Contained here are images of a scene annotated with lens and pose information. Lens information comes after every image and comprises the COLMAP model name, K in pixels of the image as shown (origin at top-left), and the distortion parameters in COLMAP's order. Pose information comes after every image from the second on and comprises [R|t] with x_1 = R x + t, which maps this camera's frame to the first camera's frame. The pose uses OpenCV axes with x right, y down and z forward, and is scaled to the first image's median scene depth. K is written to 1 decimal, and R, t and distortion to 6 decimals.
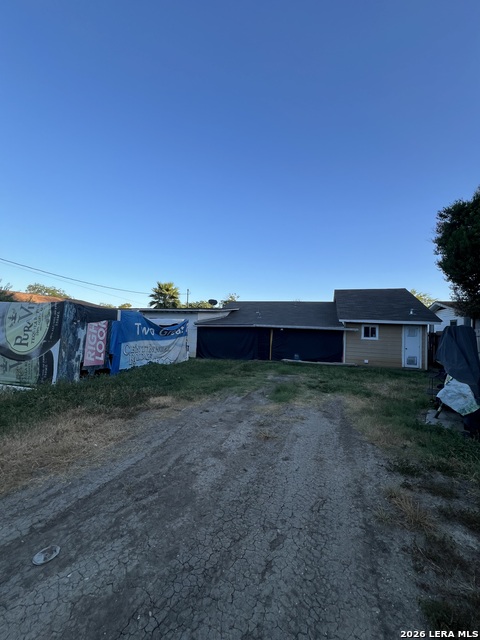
lens RADIAL K [[262.5, 0, 239.8], [0, 262.5, 321.5], [0, 0, 1]] dist [0.016531, 0.000115]
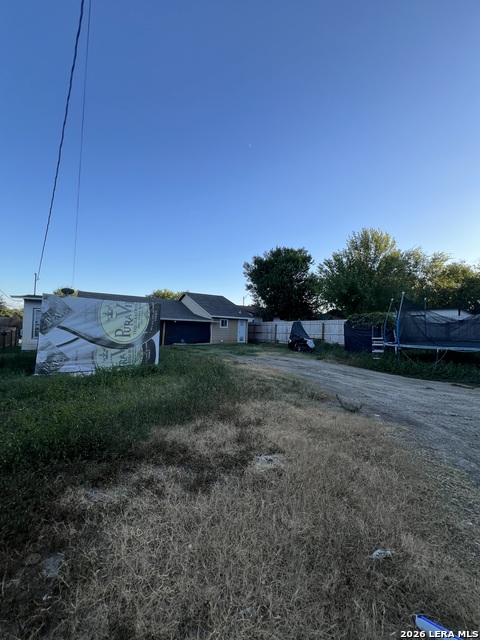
lens RADIAL K [[262.5, 0, 240.6], [0, 262.5, 320.3], [0, 0, 1]] dist [0.016531, 0.000115]
pose [[0.602312, 0.003703, 0.798252, -1.451011], [-0.030449, 0.999368, 0.018339, -0.024143], [-0.797680, -0.035352, 0.602044, -0.169597]]
